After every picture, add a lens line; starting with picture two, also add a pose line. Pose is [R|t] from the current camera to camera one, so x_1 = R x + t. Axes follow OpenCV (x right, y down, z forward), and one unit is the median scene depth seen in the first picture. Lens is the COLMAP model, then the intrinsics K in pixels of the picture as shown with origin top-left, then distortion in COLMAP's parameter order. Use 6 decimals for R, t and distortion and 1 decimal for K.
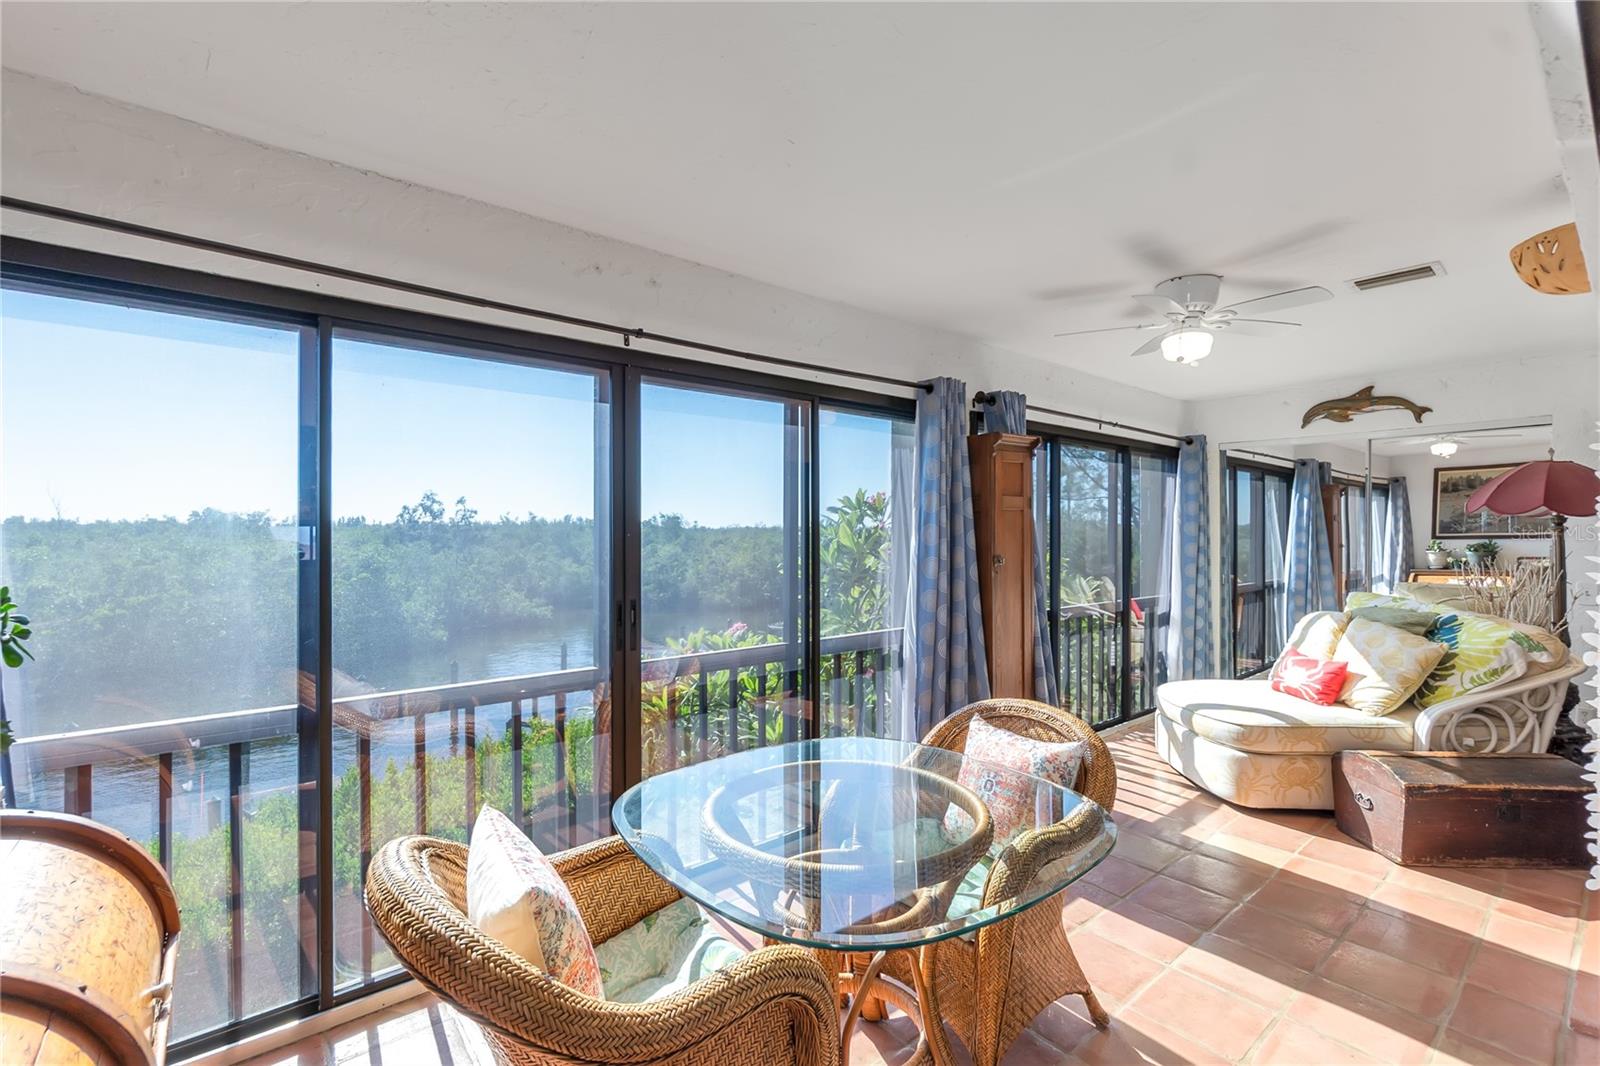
lens RADIAL K [[701.9, 0, 800.0], [0, 701.9, 530.5], [0, 0, 1]] dist [0.004869, 0.000379]
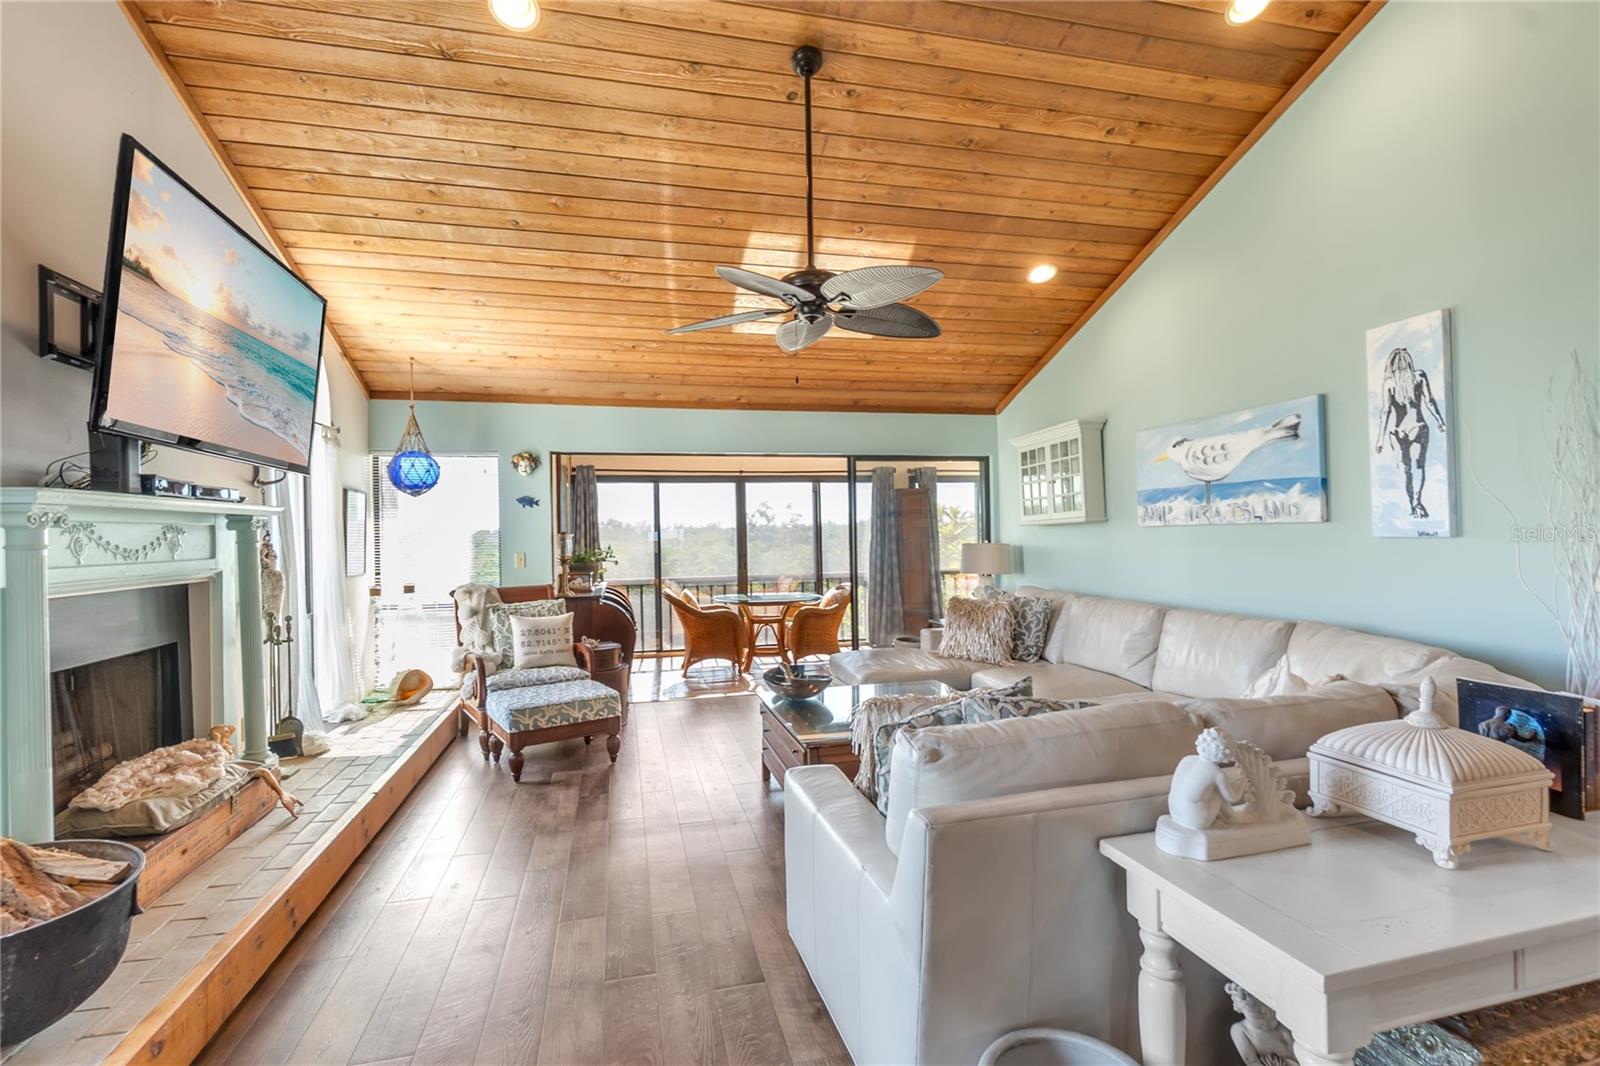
lens RADIAL K [[742.1, 0, 804.6], [0, 742.1, 529.9], [0, 0, 1]] dist [-0.001167, 0.000296]
pose [[0.900156, -0.014182, -0.435337, 1.464107], [0.014516, 0.999891, -0.002560, 0.011709], [0.435326, -0.004015, 0.900264, -1.865527]]
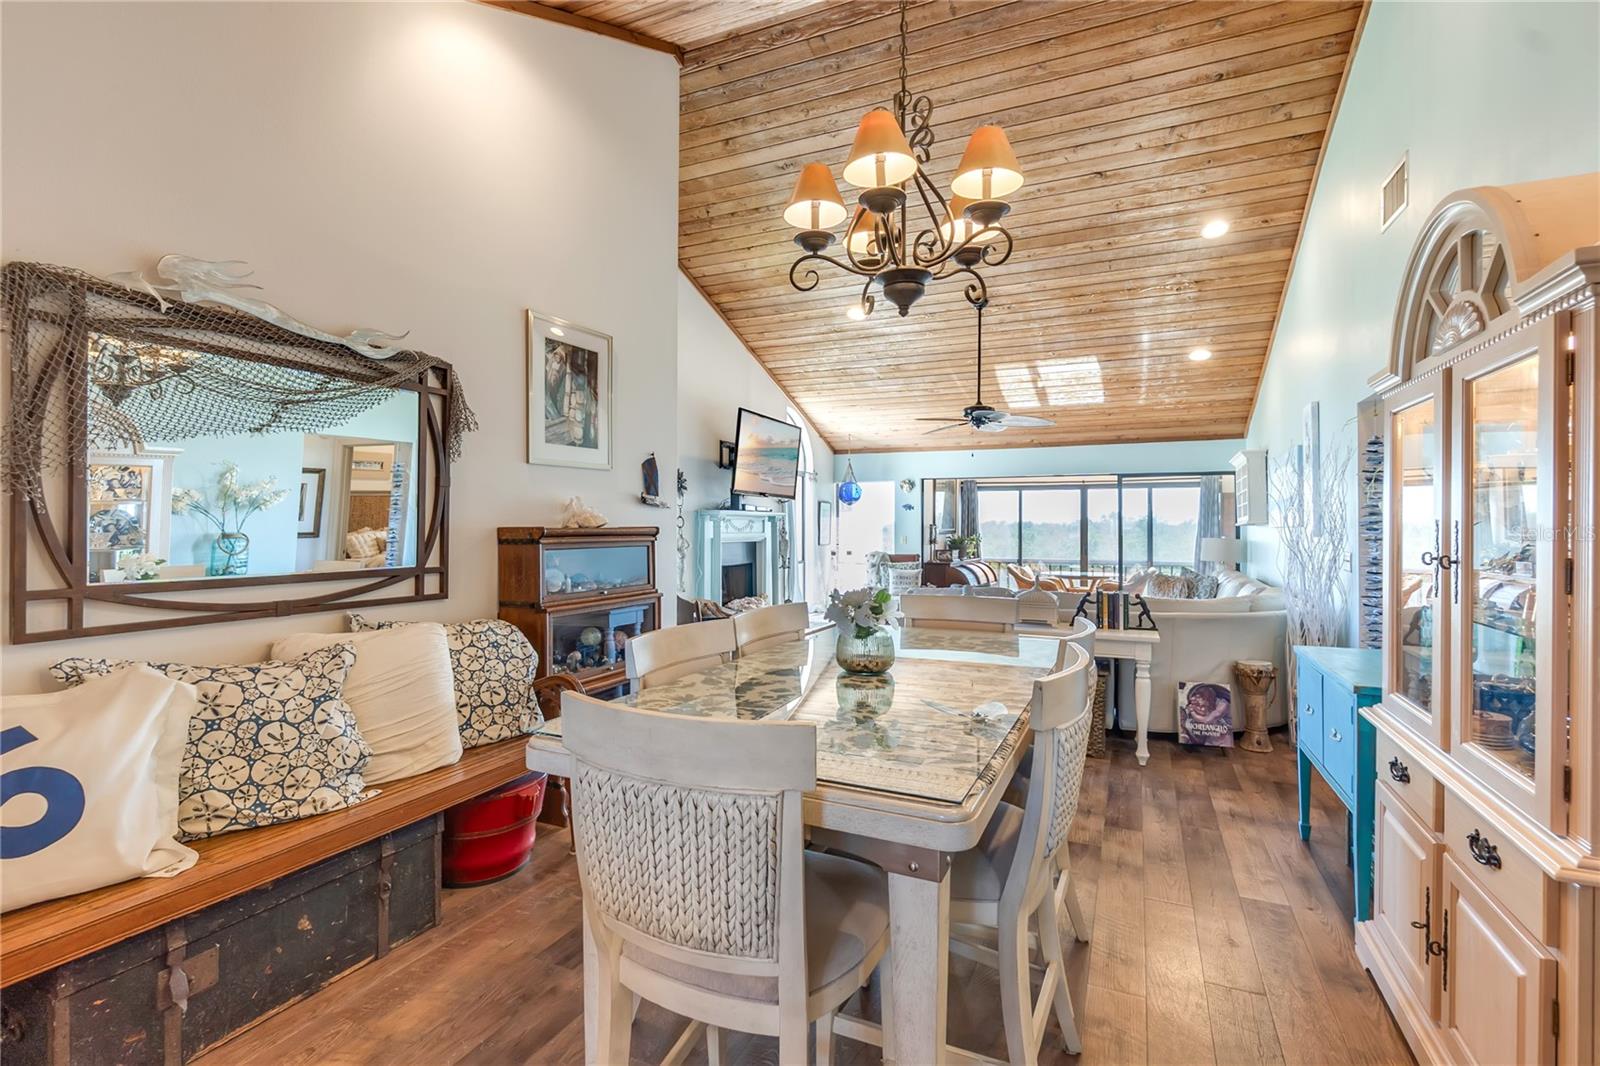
lens RADIAL K [[742.1, 0, 799.7], [0, 742.1, 527.4], [0, 0, 1]] dist [-0.001167, 0.000296]
pose [[0.436281, 0.004636, -0.899799, 3.004164], [-0.004692, 0.999985, 0.002877, 0.008743], [0.899798, 0.002966, 0.436296, -2.448238]]
